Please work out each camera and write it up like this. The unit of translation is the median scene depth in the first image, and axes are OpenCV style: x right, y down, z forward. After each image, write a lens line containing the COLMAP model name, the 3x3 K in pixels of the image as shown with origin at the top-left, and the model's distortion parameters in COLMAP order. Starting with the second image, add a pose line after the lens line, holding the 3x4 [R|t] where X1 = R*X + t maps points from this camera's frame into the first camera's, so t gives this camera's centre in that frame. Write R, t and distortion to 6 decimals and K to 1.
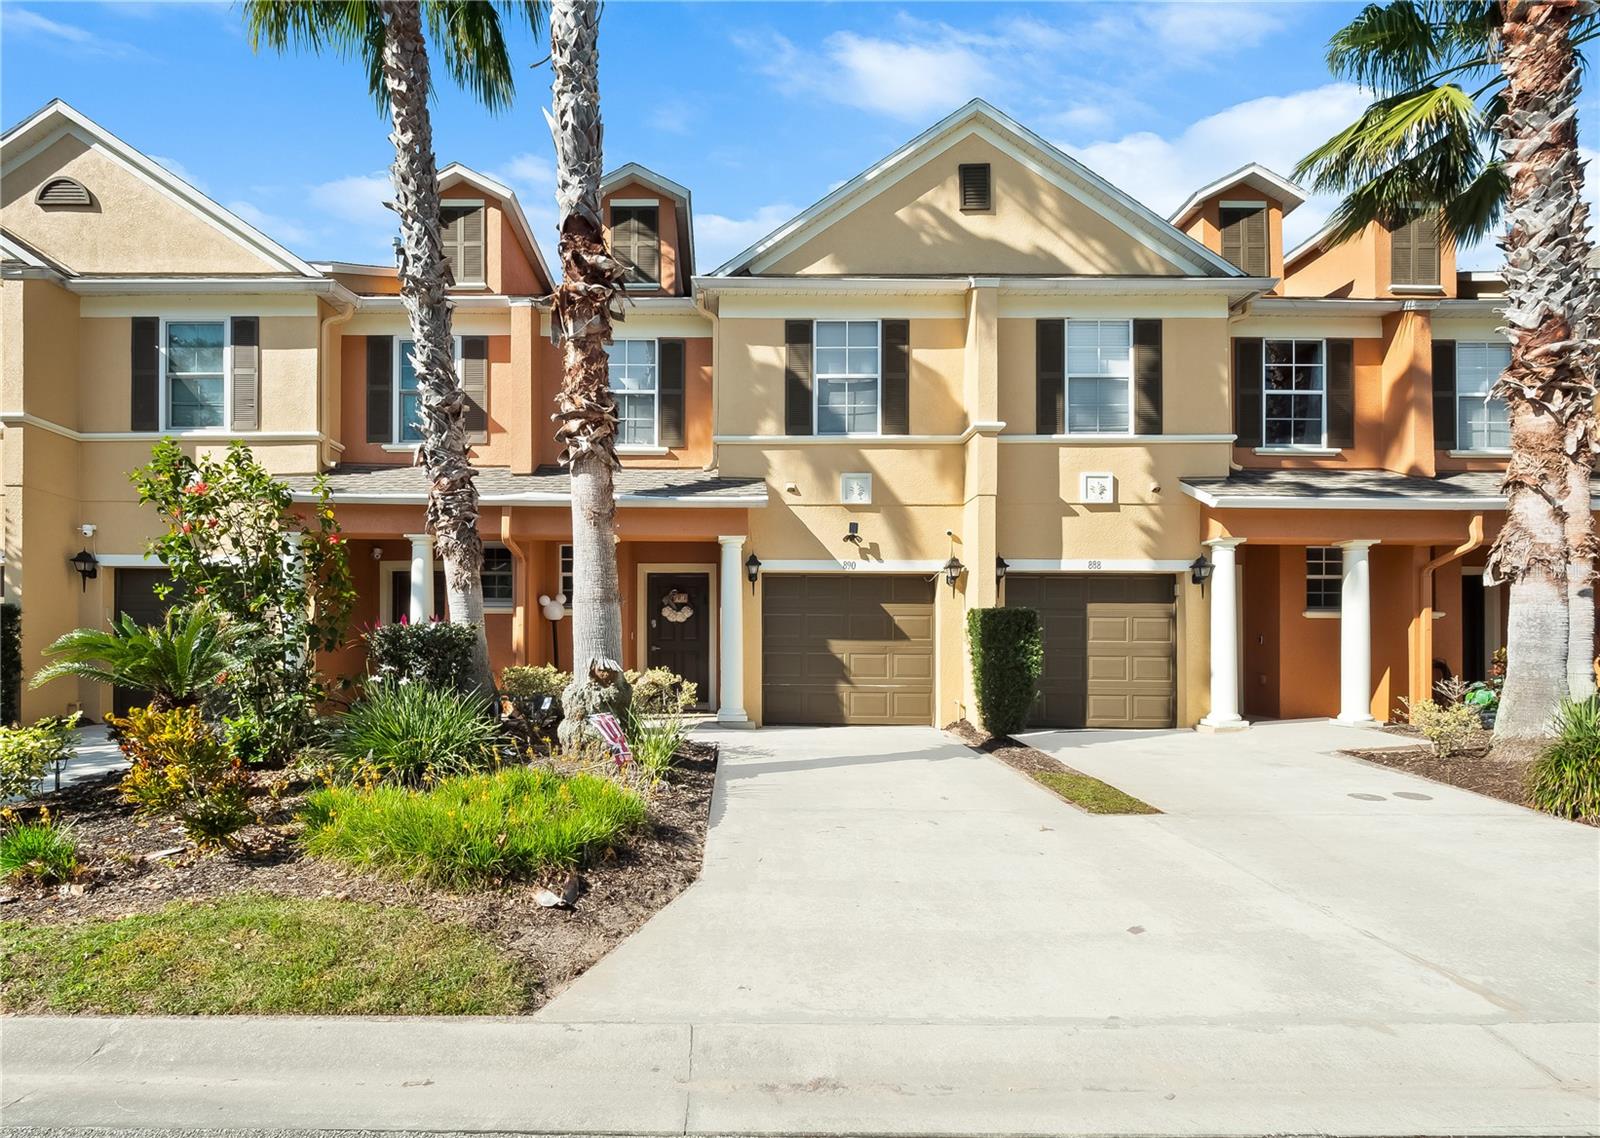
lens RADIAL K [[707.5, 0, 799.3], [0, 707.5, 651.2], [0, 0, 1]] dist [0.012220, -0.010822]
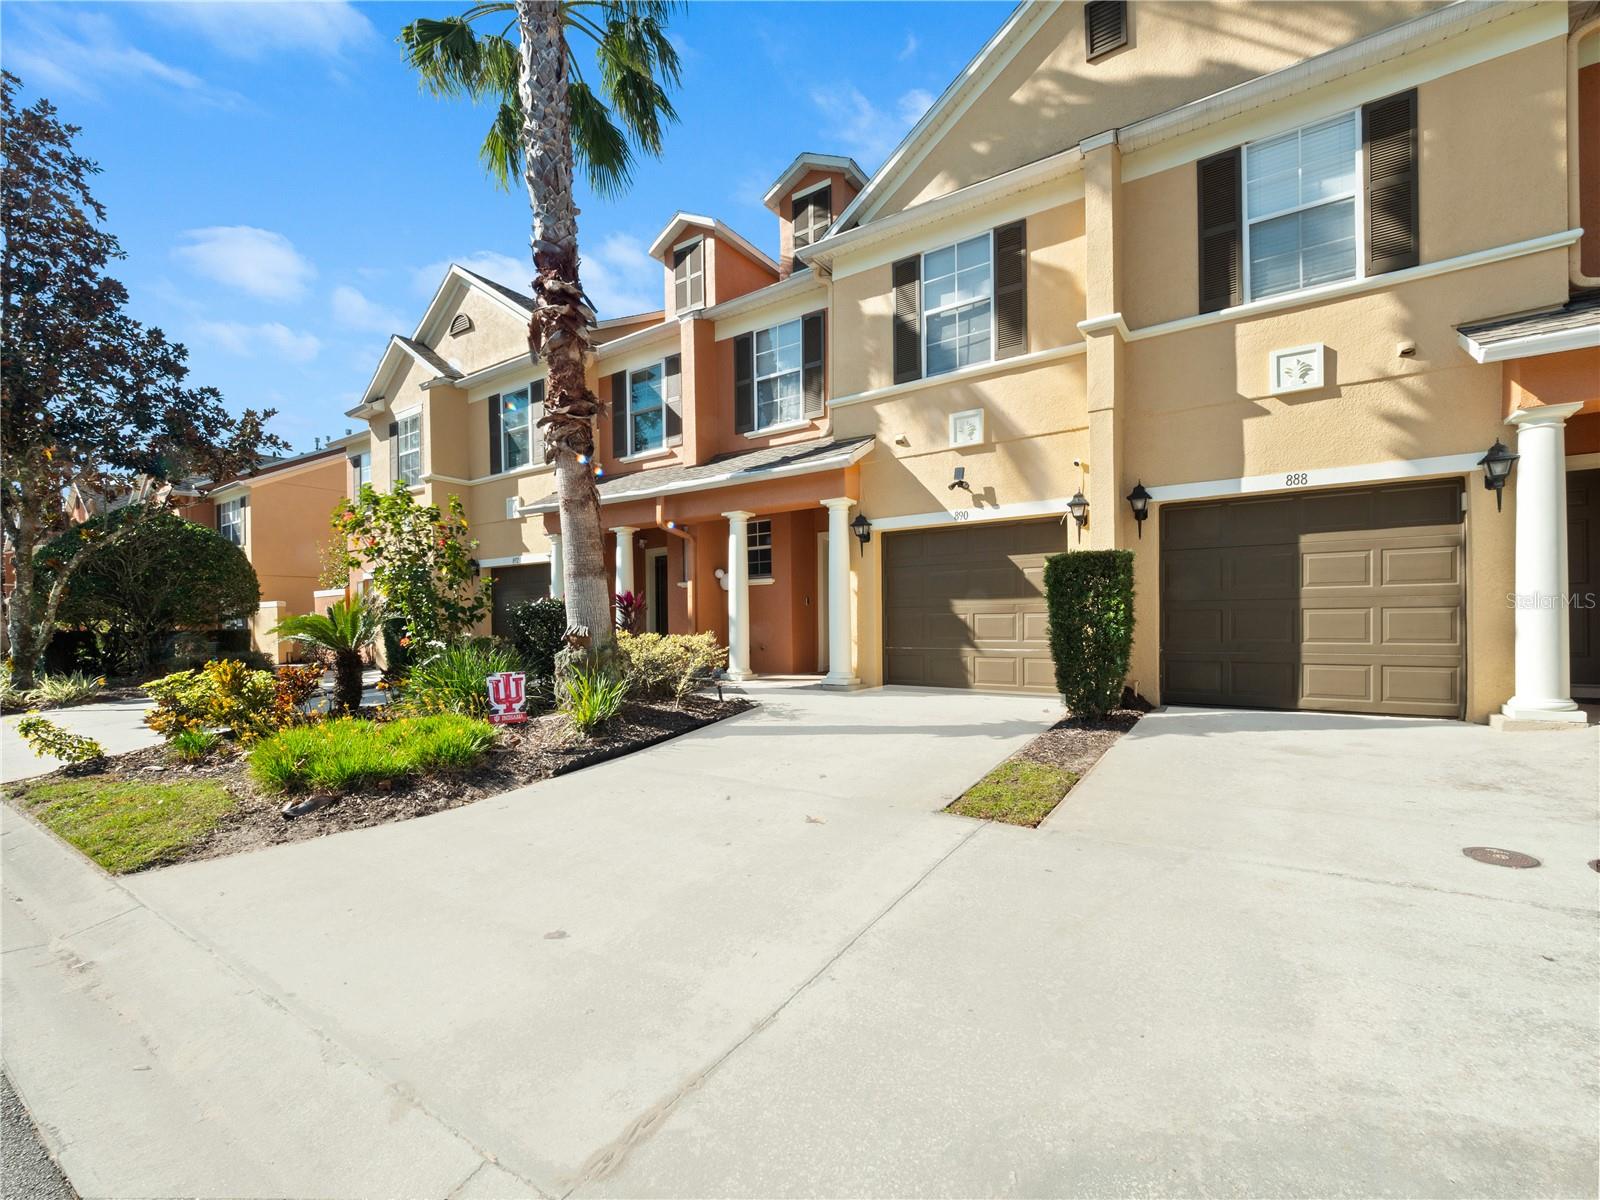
lens RADIAL K [[687.1, 0, 787.0], [0, 687.1, 631.9], [0, 0, 1]] dist [-0.007995, -0.000710]
pose [[0.831801, -0.010300, -0.554978, 0.366519], [0.023747, 0.999573, 0.017040, 0.005971], [0.554565, -0.027353, 0.831691, 0.148970]]
